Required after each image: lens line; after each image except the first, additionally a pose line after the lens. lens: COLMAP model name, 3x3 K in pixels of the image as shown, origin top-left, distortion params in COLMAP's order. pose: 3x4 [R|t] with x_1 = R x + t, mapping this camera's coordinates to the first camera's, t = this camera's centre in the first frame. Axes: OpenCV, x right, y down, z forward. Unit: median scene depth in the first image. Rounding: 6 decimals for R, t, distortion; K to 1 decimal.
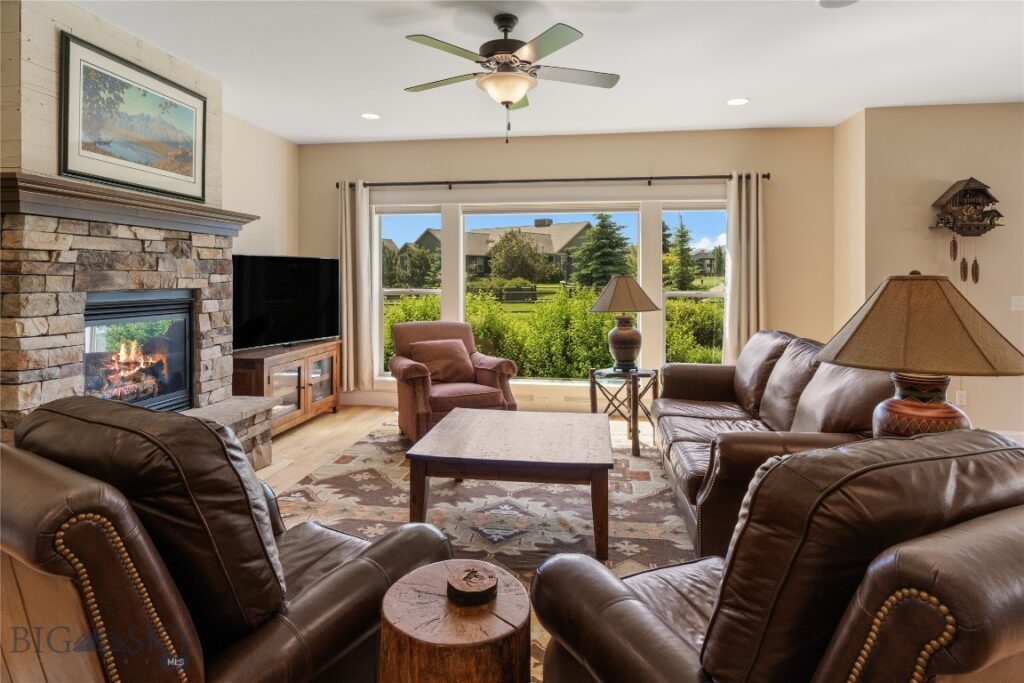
lens RADIAL K [[570.0, 0, 515.4], [0, 570.0, 282.3], [0, 0, 1]] dist [-0.010915, 0.000030]
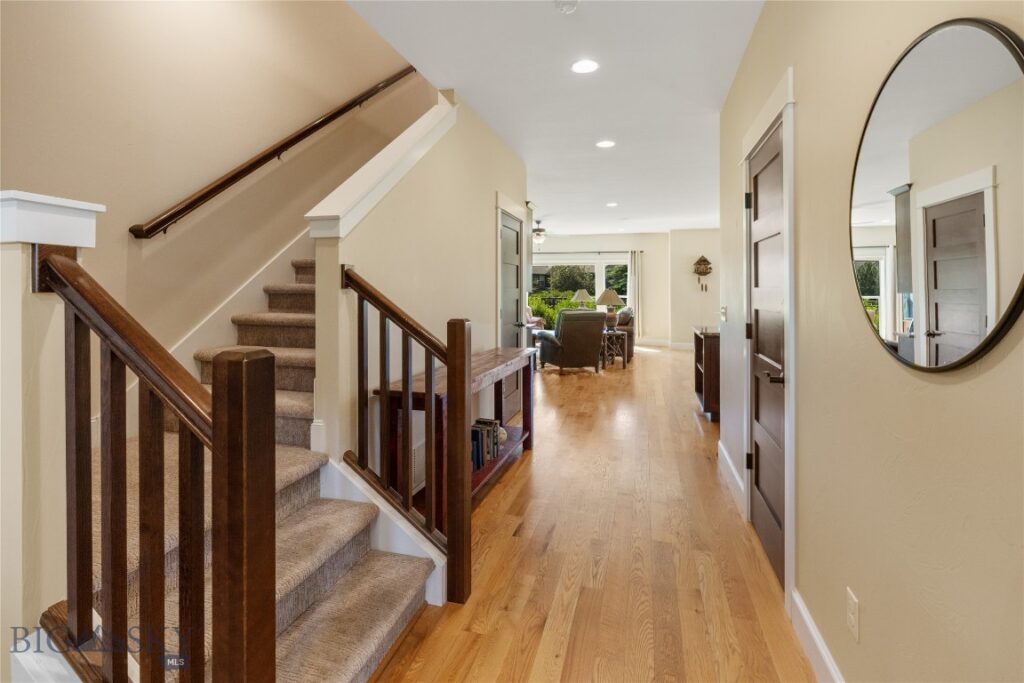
lens RADIAL K [[482.3, 0, 512.2], [0, 482.3, 288.1], [0, 0, 1]] dist [-0.001525, 0.000061]
pose [[0.991894, 0.001905, -0.127051, 0.178437], [-0.003679, 0.999899, -0.013731, 0.022136], [0.127012, 0.014087, 0.991801, -1.820334]]
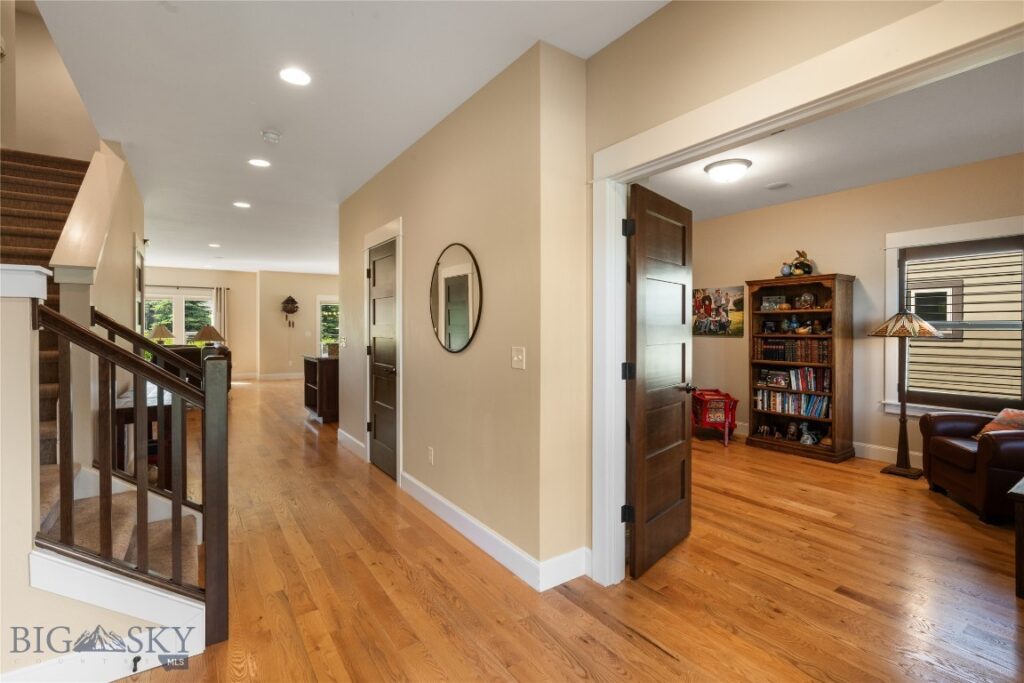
lens RADIAL K [[470.2, 0, 514.6], [0, 470.2, 313.9], [0, 0, 1]] dist [-0.007433, -0.000154]
pose [[0.732407, 0.017708, 0.680637, -0.112622], [0.007363, 0.999397, -0.033924, 0.025691], [-0.680828, 0.029857, 0.731835, -2.197699]]
